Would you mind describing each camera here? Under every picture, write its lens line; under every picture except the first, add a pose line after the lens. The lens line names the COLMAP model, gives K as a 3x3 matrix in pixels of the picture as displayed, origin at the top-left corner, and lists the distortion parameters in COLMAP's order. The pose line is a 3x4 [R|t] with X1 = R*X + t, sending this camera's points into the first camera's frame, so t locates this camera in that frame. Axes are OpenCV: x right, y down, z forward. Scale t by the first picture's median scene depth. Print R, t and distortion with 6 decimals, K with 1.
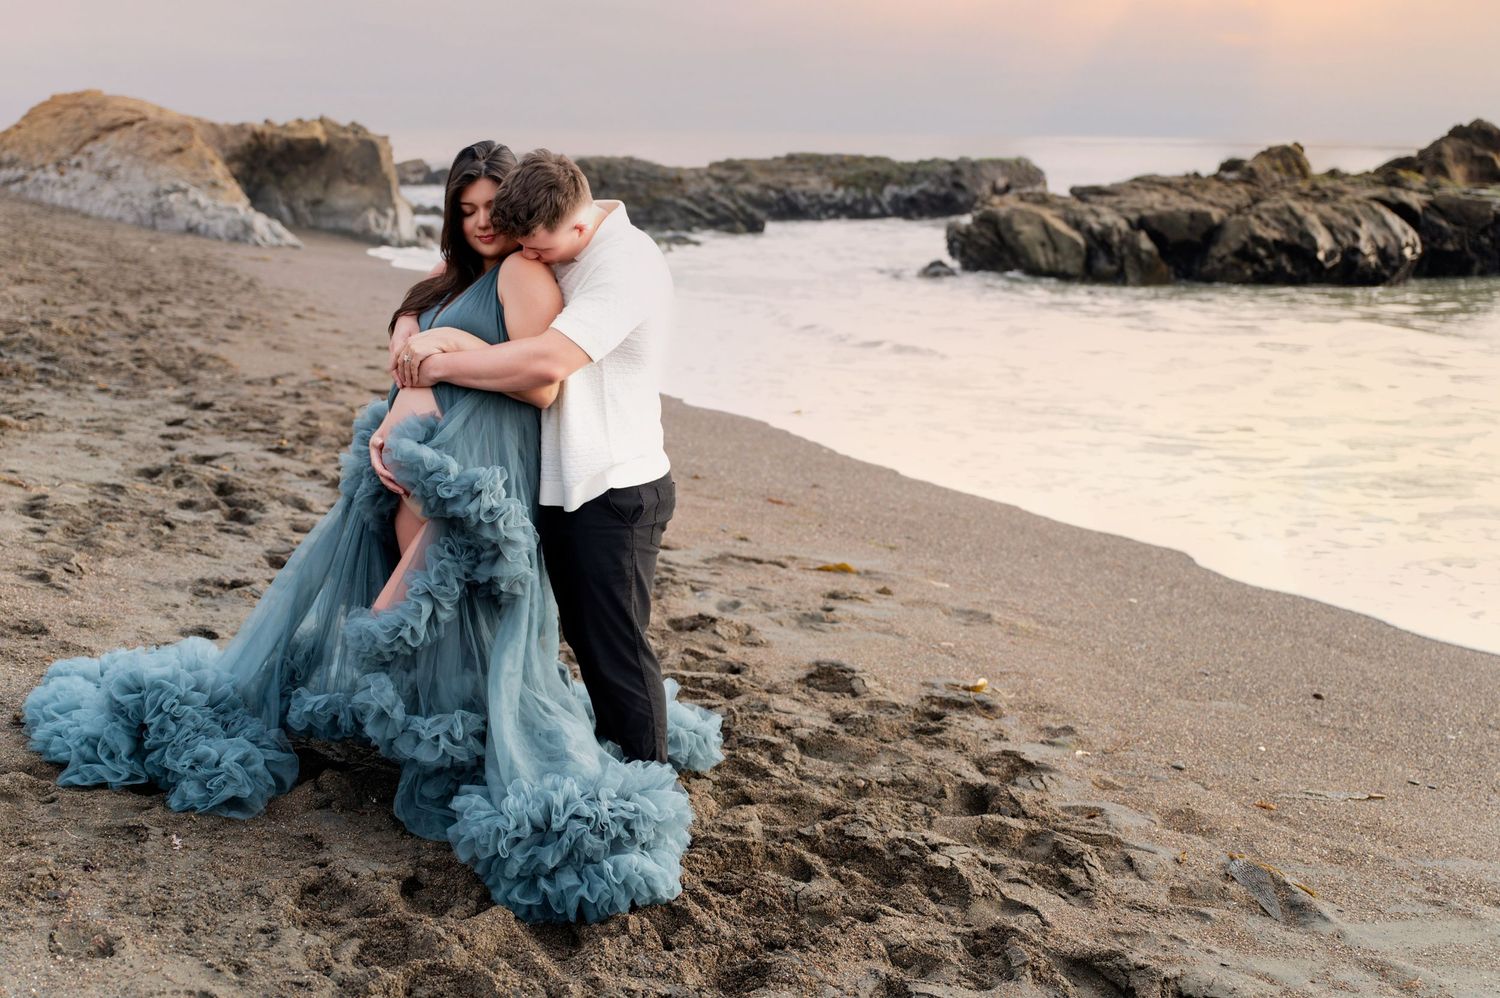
lens RADIAL K [[1701.0, 0, 745.9], [0, 1701.0, 501.9], [0, 0, 1]] dist [0.012316, 0.000000]
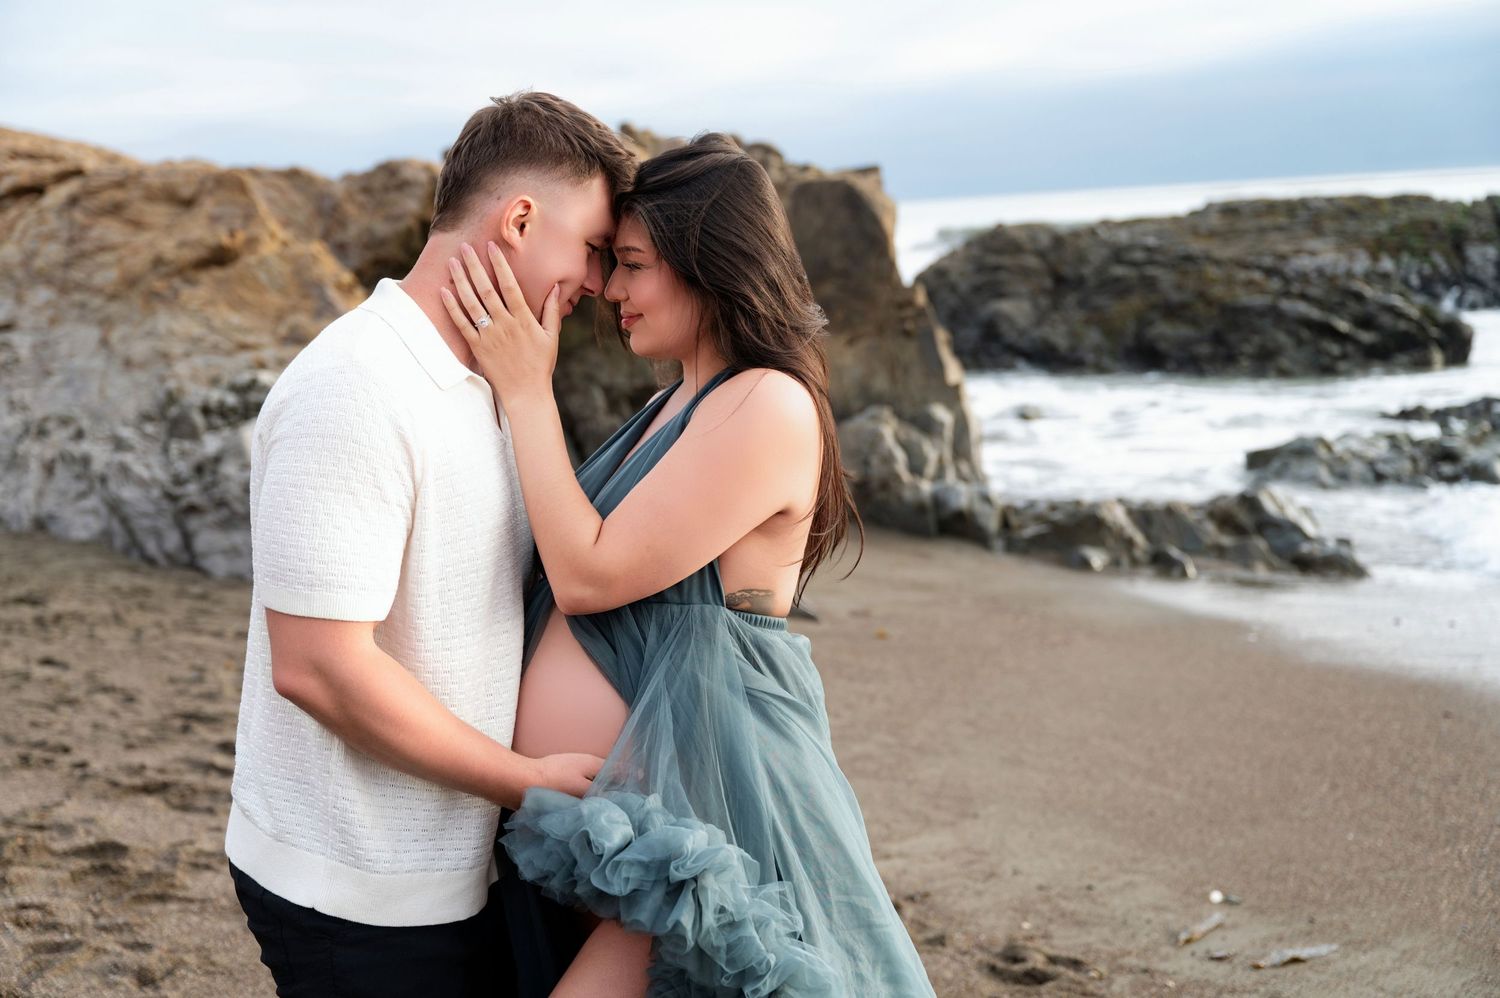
lens RADIAL K [[2101.1, 0, 740.9], [0, 2101.1, 498.7], [0, 0, 1]] dist [0.056332, 0.000000]
pose [[0.997645, -0.067992, 0.009008, -1.594107], [0.068484, 0.994705, -0.076632, -0.838482], [-0.003750, 0.077068, 0.997019, 4.095007]]
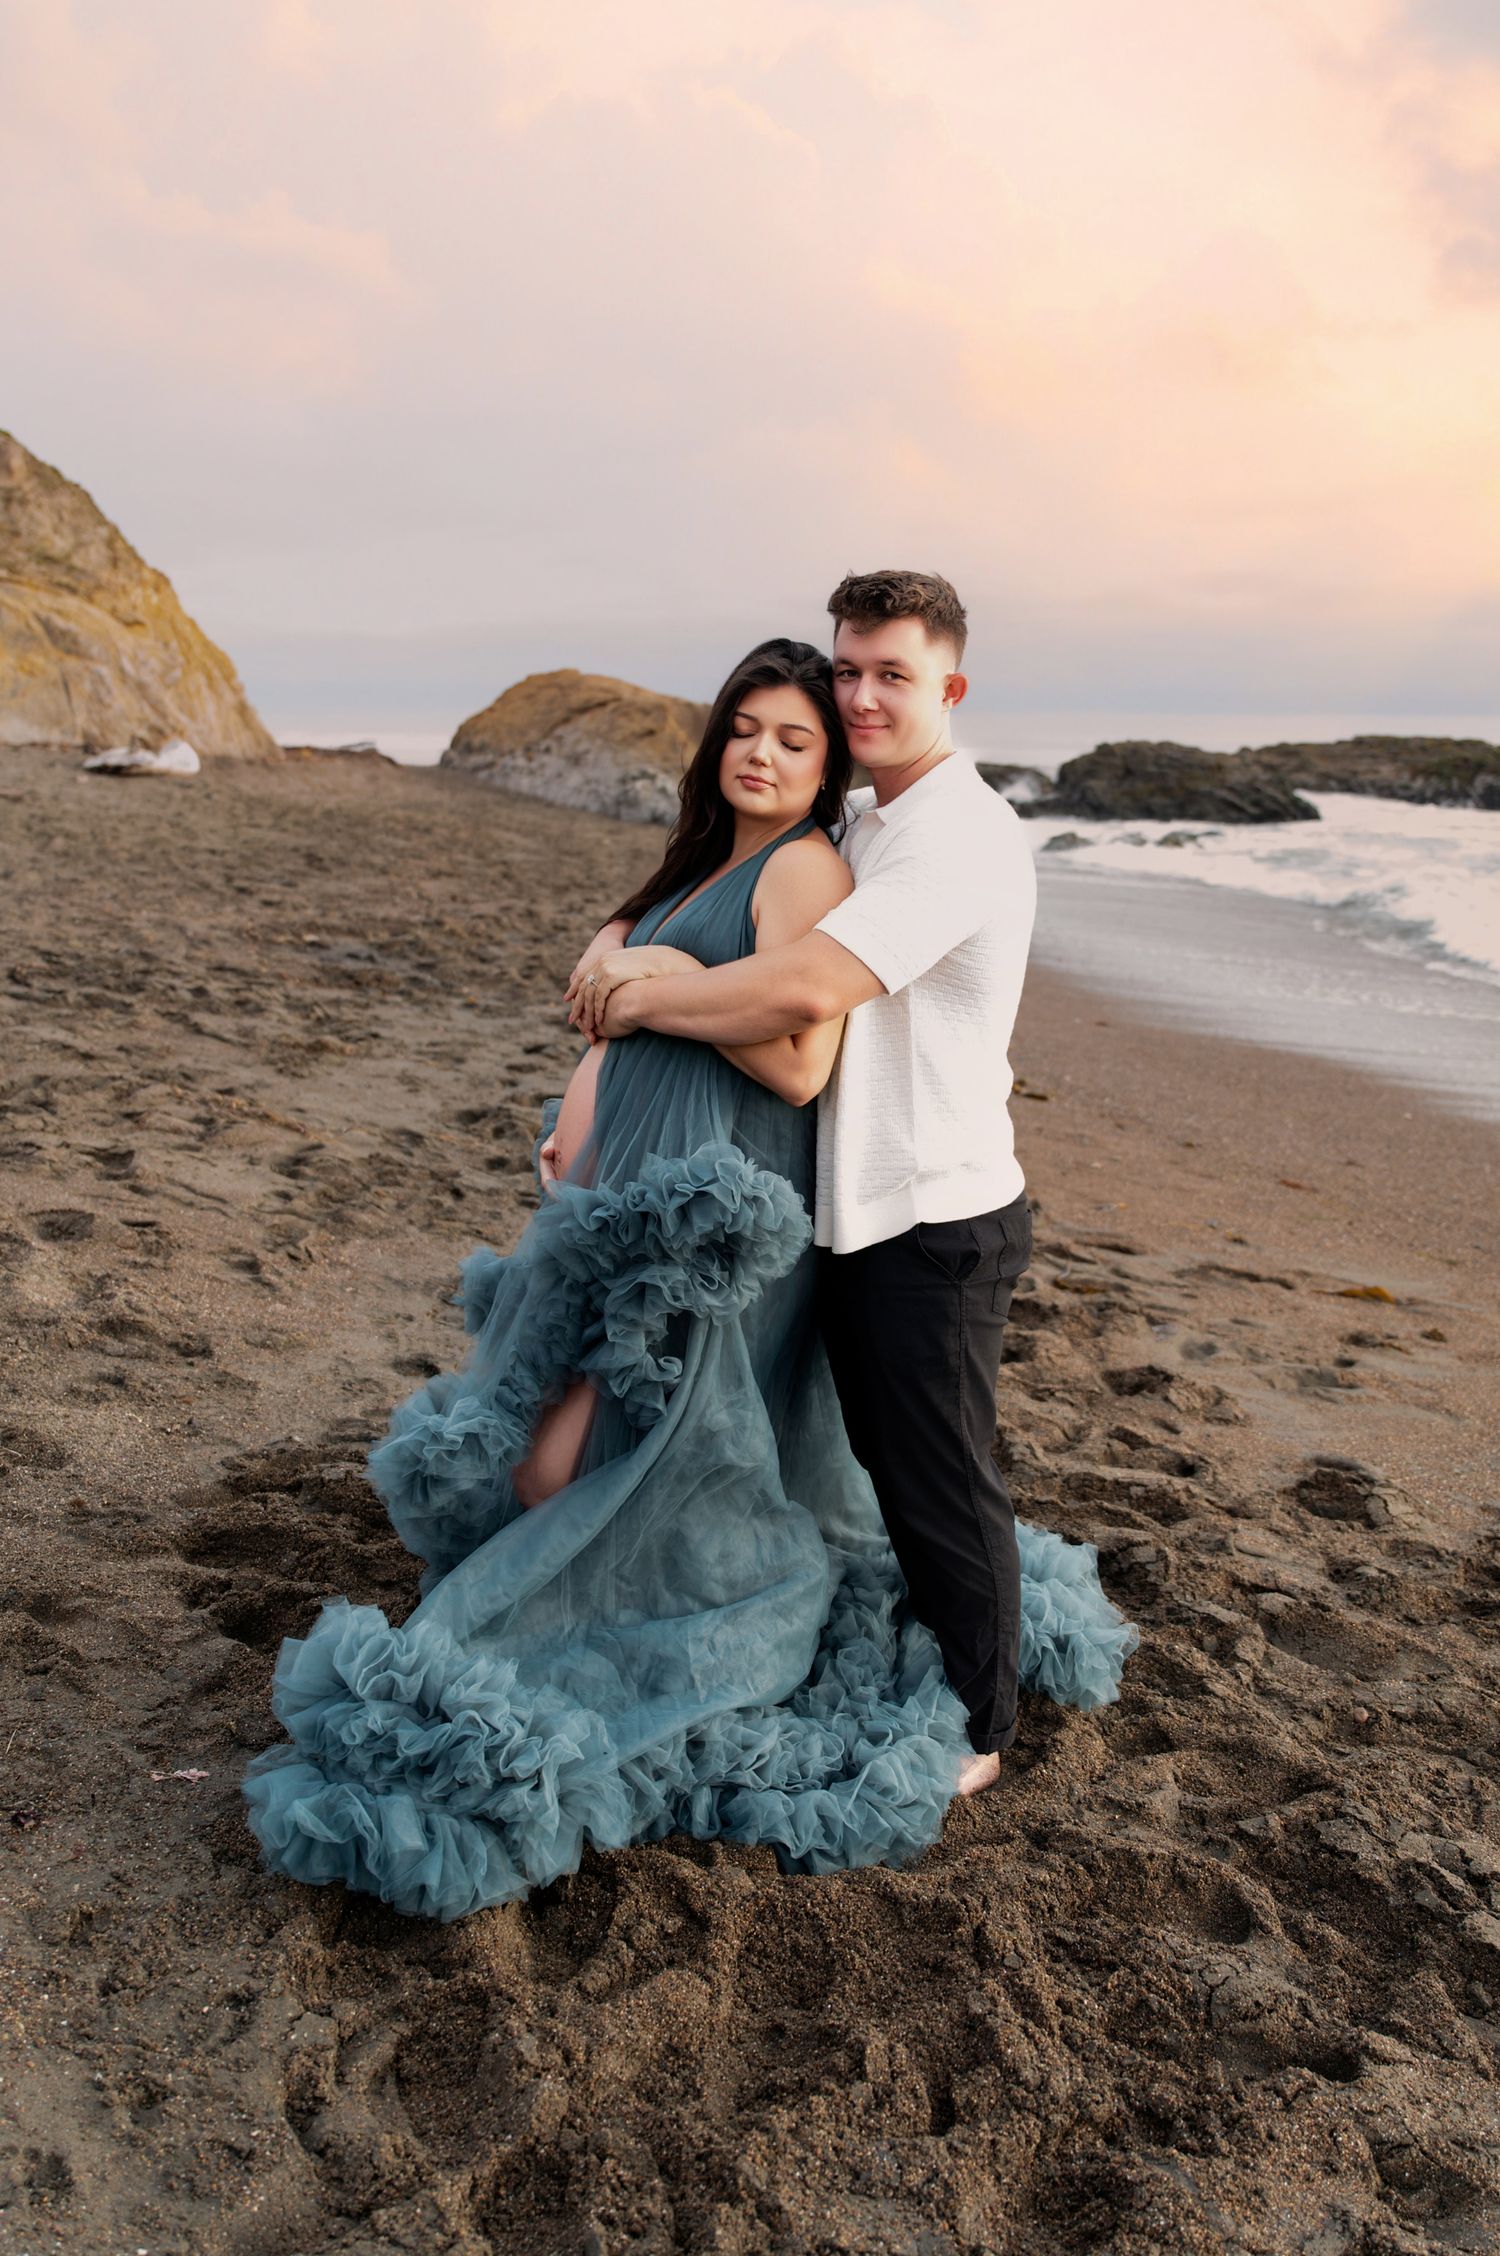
lens RADIAL K [[1936.5, 0, 755.5], [0, 1936.5, 1117.8], [0, 0, 1]] dist [-0.026542, 0.053097]
pose [[0.963159, 0.048575, -0.264510, 0.019405], [-0.050707, 0.998713, -0.001233, -0.023419], [0.264110, 0.014600, 0.964382, 0.169988]]
